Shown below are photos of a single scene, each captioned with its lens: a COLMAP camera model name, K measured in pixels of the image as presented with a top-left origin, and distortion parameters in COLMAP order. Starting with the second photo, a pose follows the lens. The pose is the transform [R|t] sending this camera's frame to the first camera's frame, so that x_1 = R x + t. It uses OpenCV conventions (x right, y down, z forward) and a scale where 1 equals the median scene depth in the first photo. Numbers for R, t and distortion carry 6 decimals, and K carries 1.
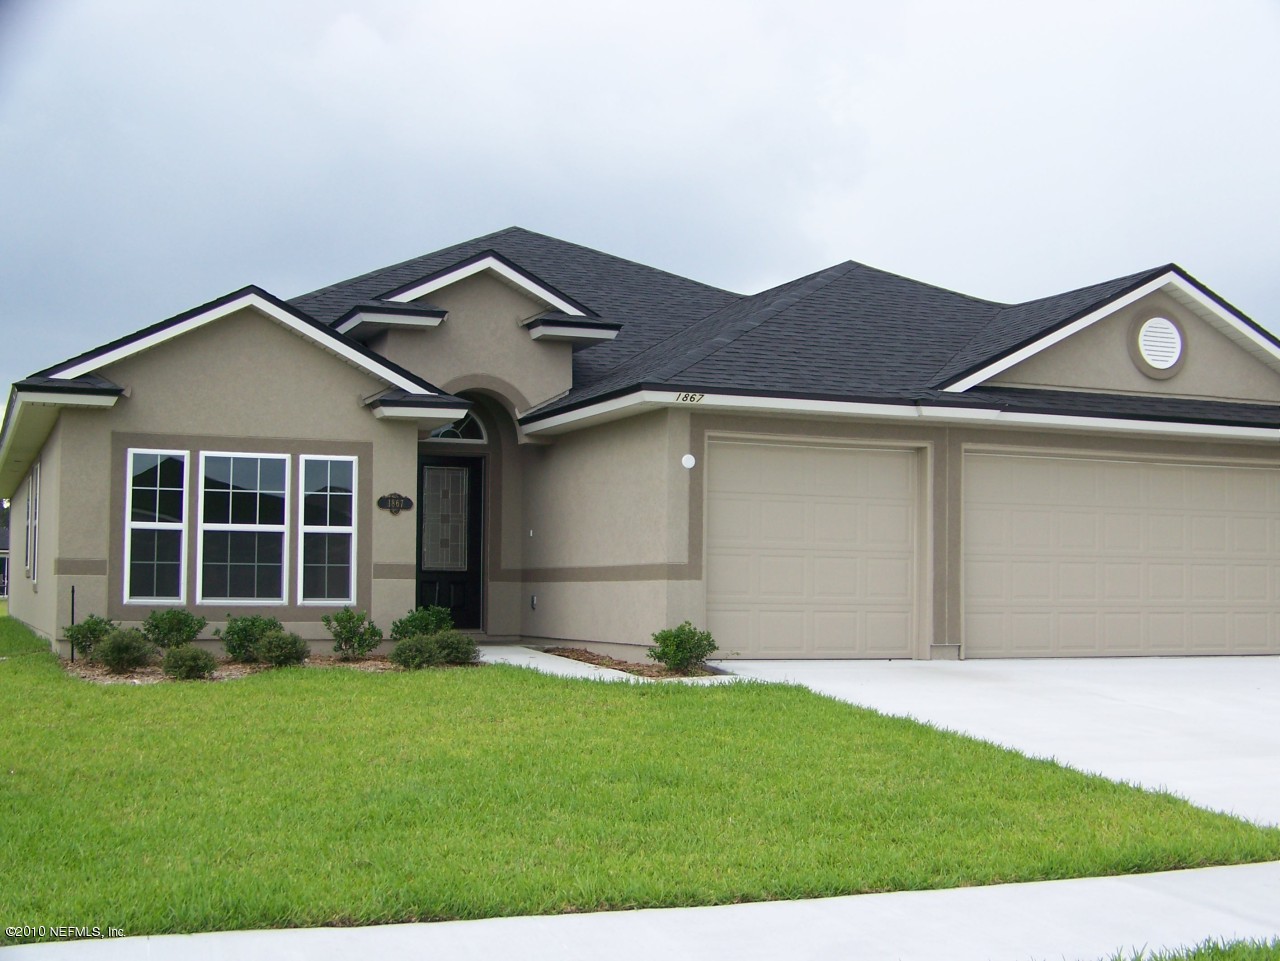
lens RADIAL K [[1716.6, 0, 640.0], [0, 1716.6, 480.5], [0, 0, 1]] dist [-0.210479, 0.681048]
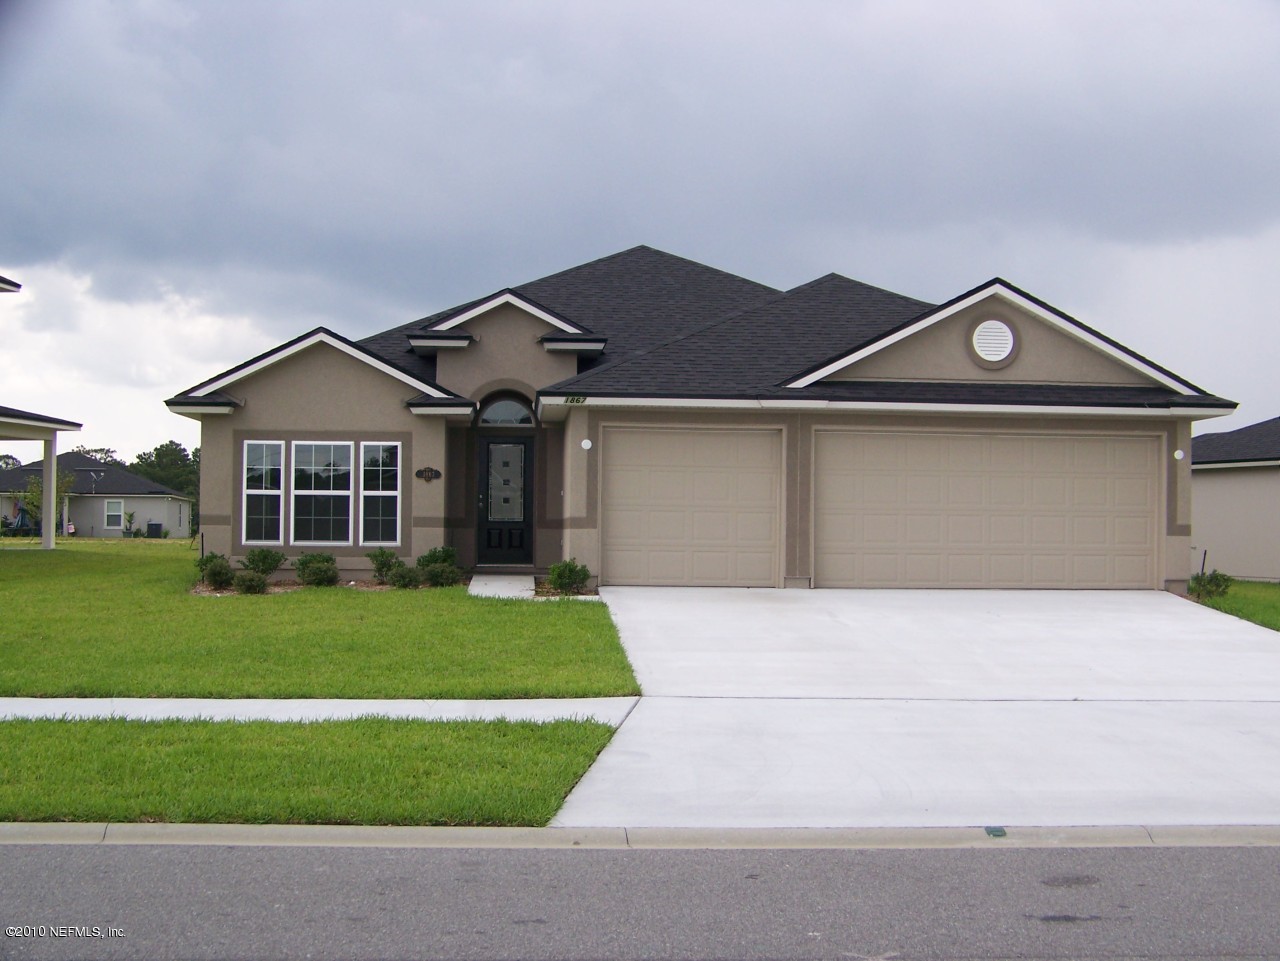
lens RADIAL K [[1716.6, 0, 640.0], [0, 1716.6, 480.5], [0, 0, 1]] dist [-0.210479, 0.681048]
pose [[0.951736, -0.008823, -0.306792, 0.471443], [0.018953, 0.999369, 0.030054, -0.021473], [0.306333, -0.034418, 0.951302, -0.306735]]
